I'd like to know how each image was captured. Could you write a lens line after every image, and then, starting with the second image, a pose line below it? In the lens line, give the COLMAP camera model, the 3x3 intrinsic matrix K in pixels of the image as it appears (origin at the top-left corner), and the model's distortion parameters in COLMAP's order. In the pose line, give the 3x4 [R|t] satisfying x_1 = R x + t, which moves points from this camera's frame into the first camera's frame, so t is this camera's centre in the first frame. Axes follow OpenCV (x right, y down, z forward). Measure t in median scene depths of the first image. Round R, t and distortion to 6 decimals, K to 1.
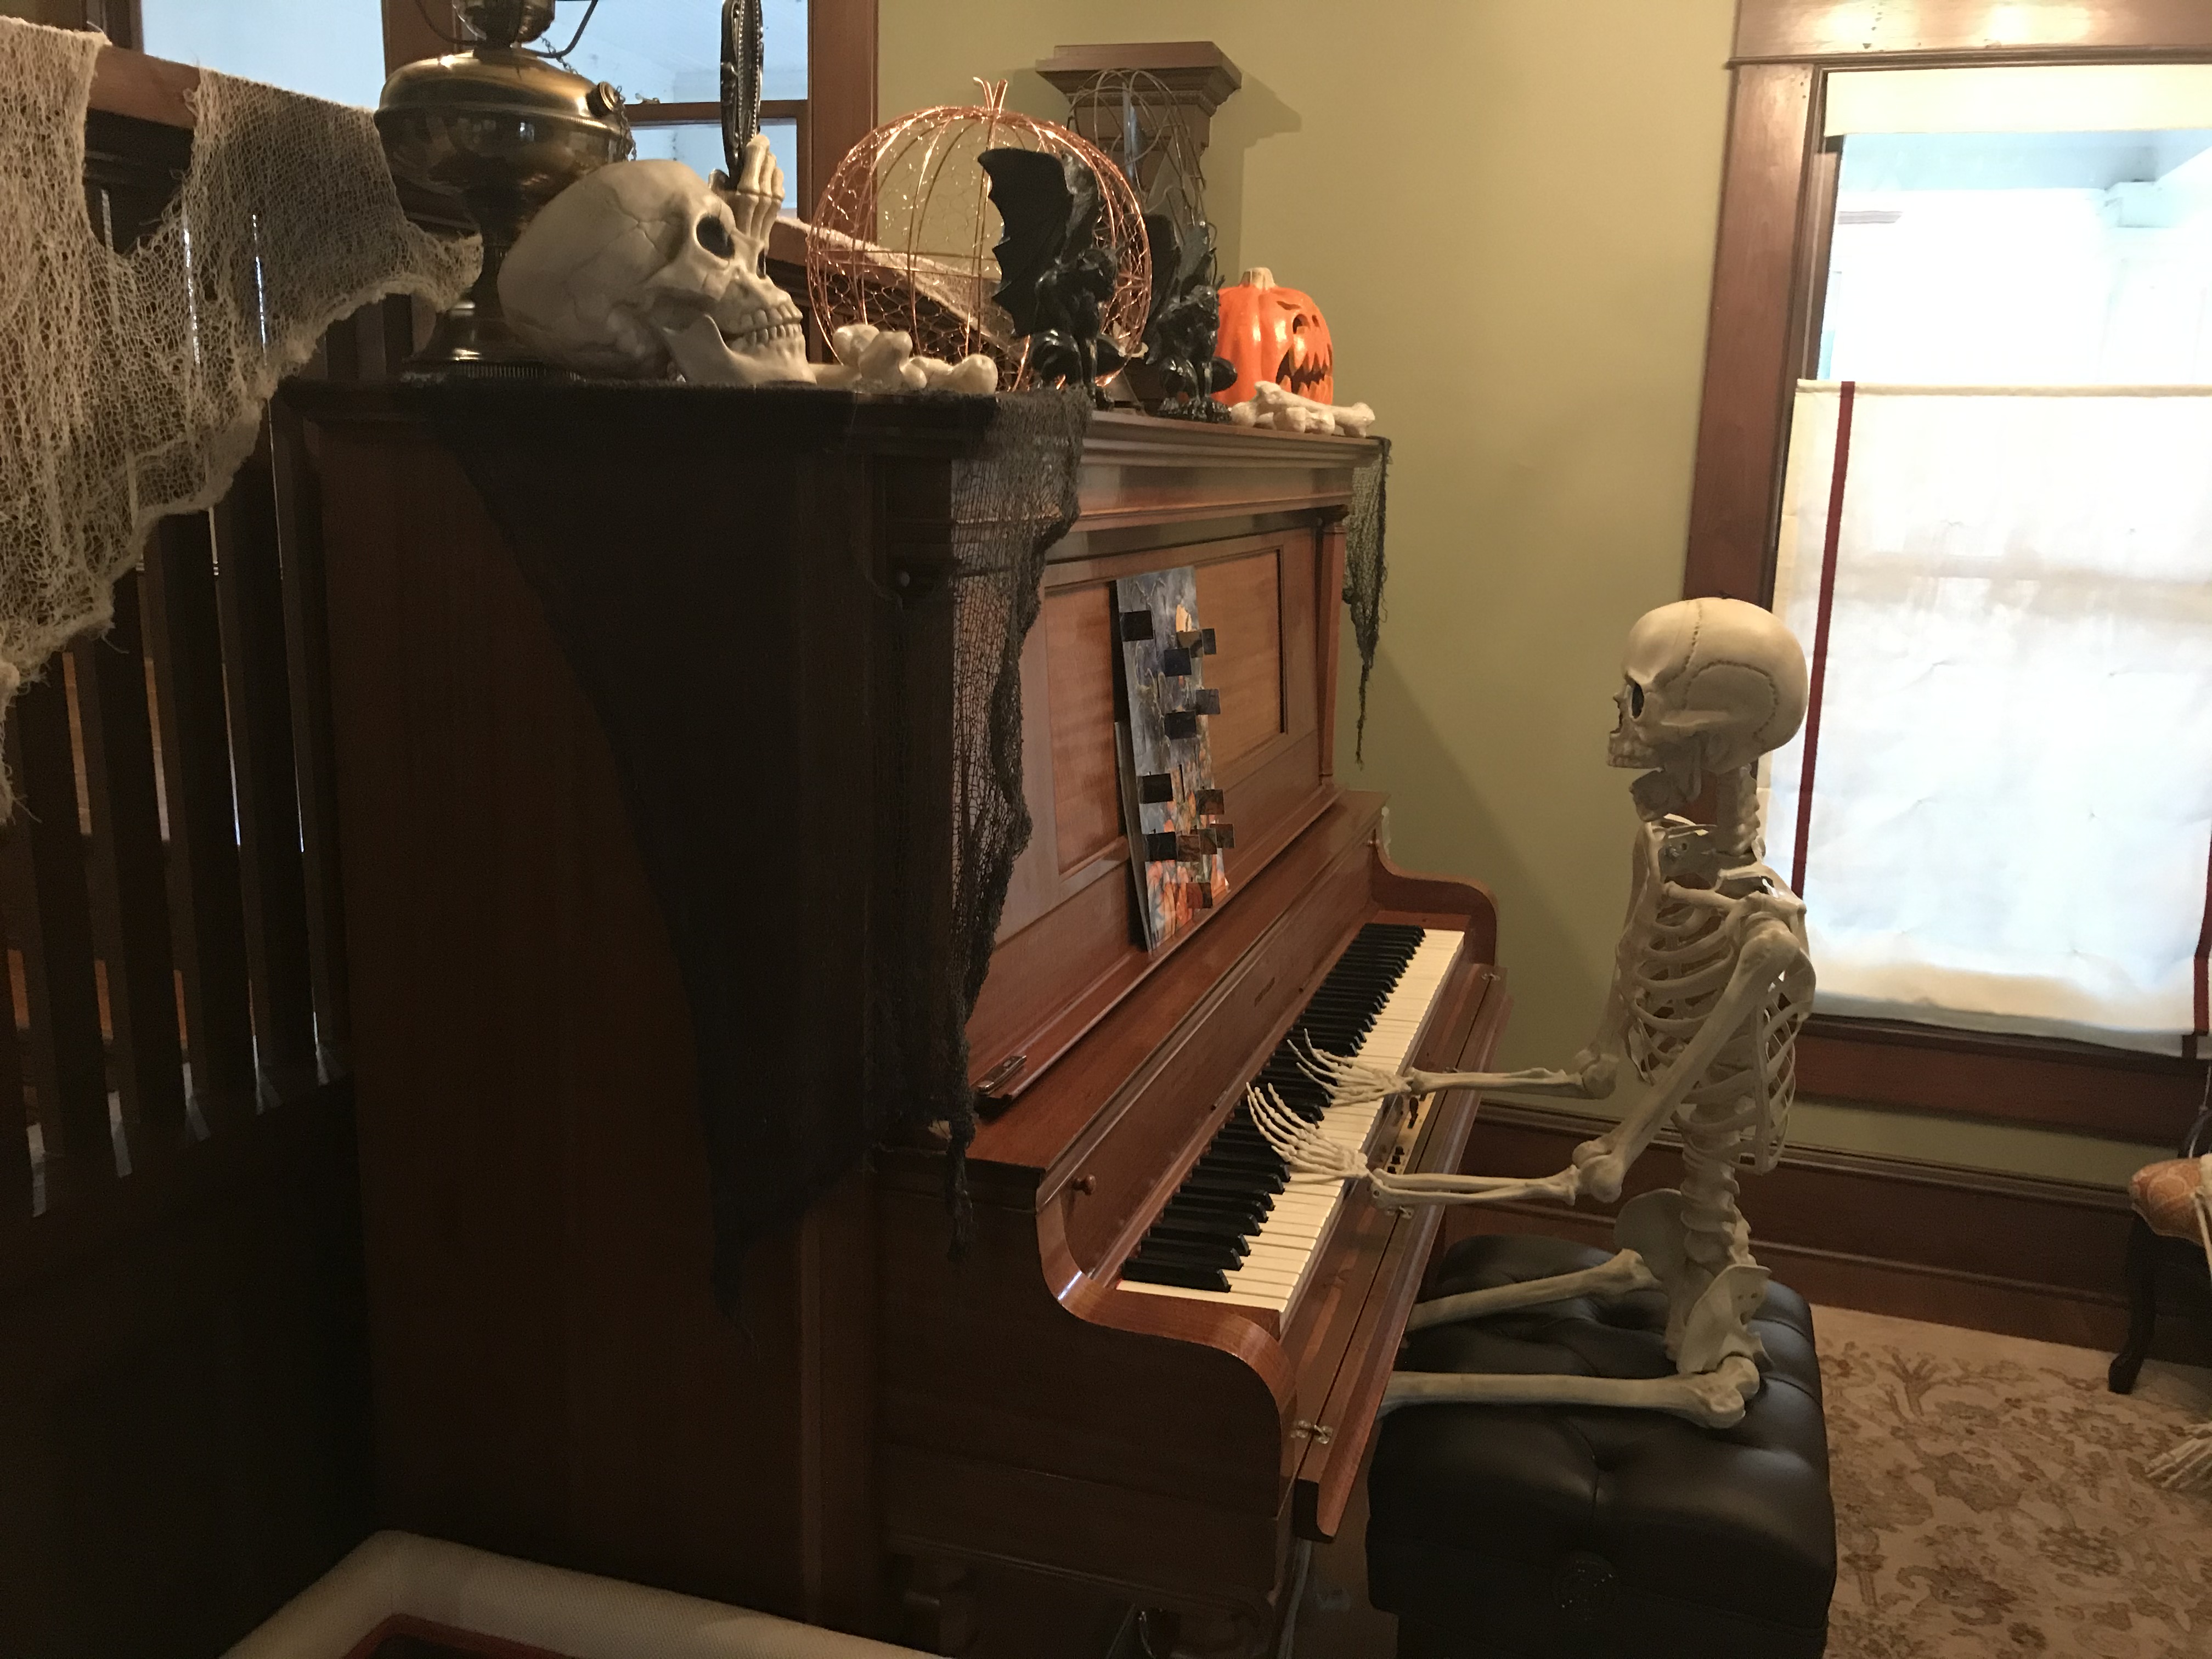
lens RADIAL K [[1814.9, 0, 1105.4], [0, 1814.9, 829.2], [0, 0, 1]] dist [0.025309, -0.030519]
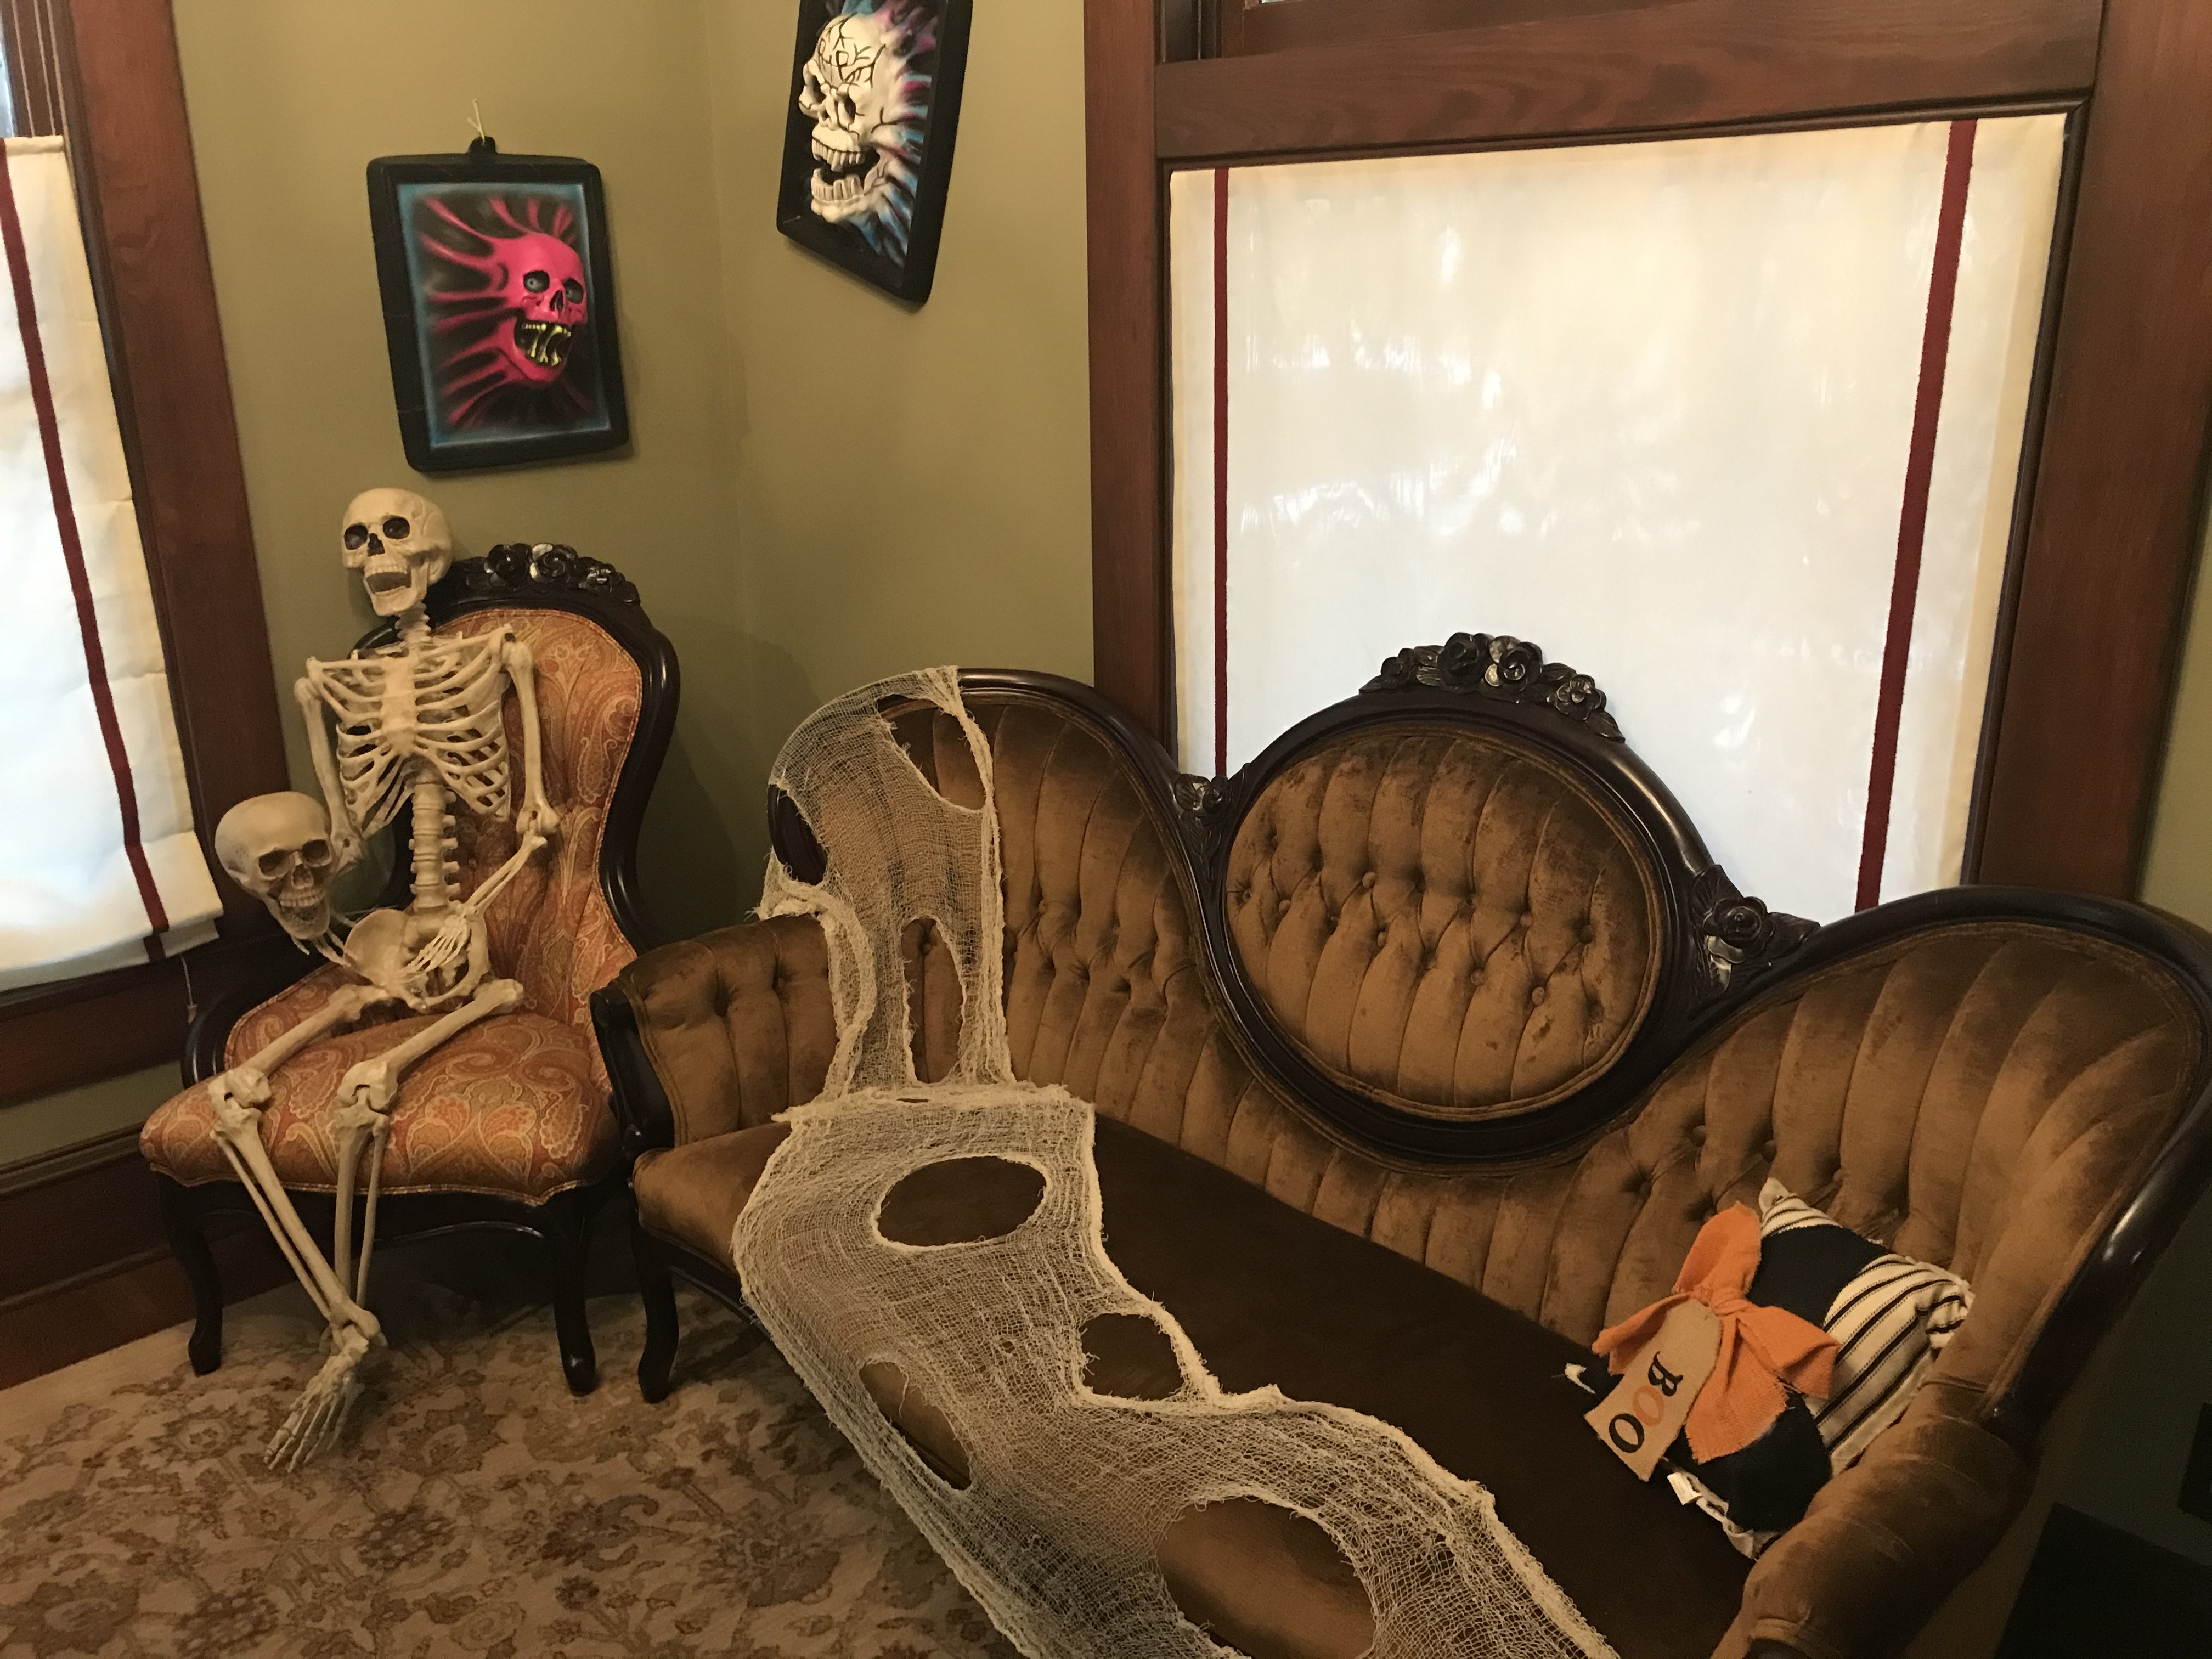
lens RADIAL K [[1814.9, 0, 1104.0], [0, 1814.9, 827.6], [0, 0, 1]] dist [0.025309, -0.030519]
pose [[0.486119, -0.298984, 0.821156, 0.142792], [0.202234, 0.952634, 0.227133, -0.040622], [-0.850170, 0.055652, 0.523558, 0.196112]]
